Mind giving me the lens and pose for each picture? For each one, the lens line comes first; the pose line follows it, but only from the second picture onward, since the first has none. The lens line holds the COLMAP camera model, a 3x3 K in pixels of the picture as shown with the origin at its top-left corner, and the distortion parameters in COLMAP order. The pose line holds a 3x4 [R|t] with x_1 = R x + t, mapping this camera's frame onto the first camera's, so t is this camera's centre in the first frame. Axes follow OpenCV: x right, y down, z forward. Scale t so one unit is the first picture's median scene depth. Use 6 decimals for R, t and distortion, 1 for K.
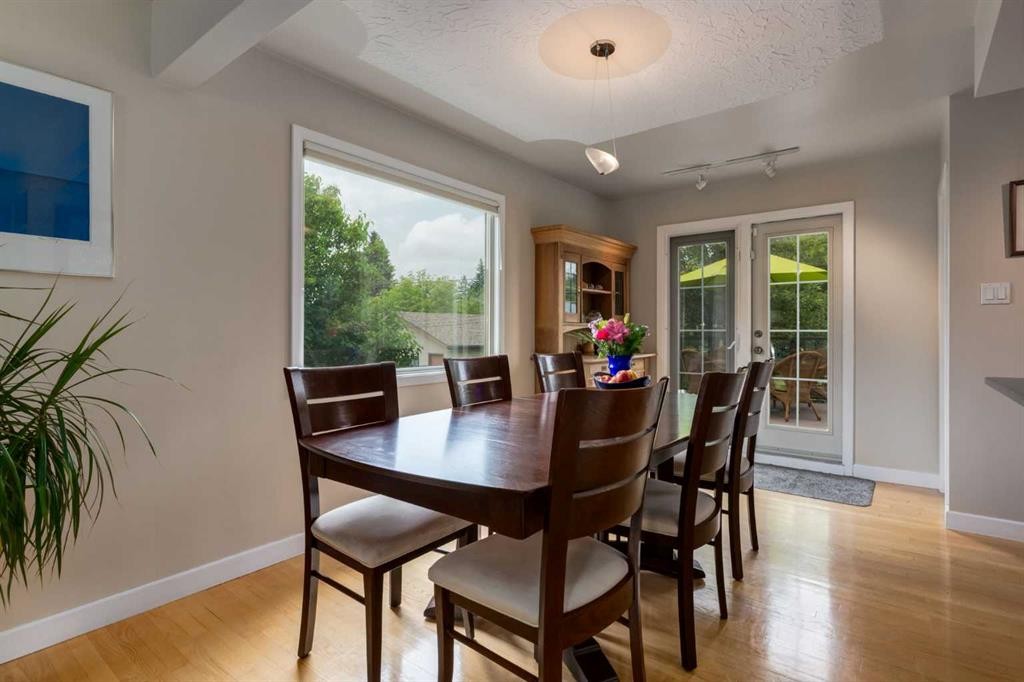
lens RADIAL K [[507.3, 0, 511.5], [0, 507.3, 322.9], [0, 0, 1]] dist [-0.000920, -0.000345]
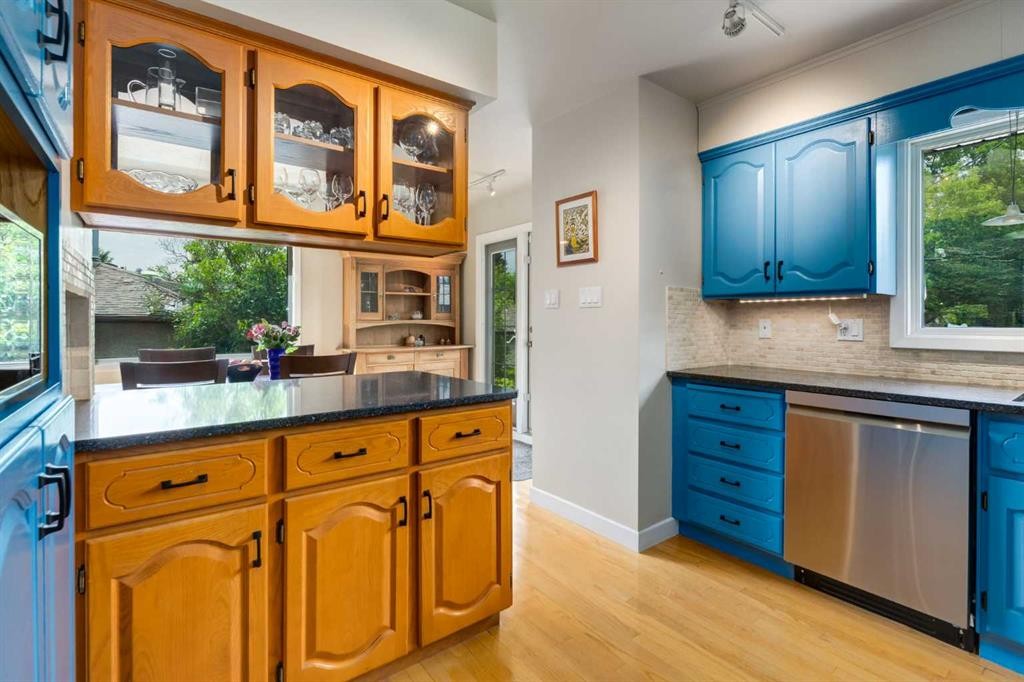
lens RADIAL K [[480.5, 0, 510.1], [0, 480.5, 322.4], [0, 0, 1]] dist [-0.000786, -0.000340]
pose [[0.965474, -0.000224, -0.260499, 1.189399], [0.006357, 0.999722, 0.022701, -0.030881], [0.260422, -0.023573, 0.965207, -0.084336]]
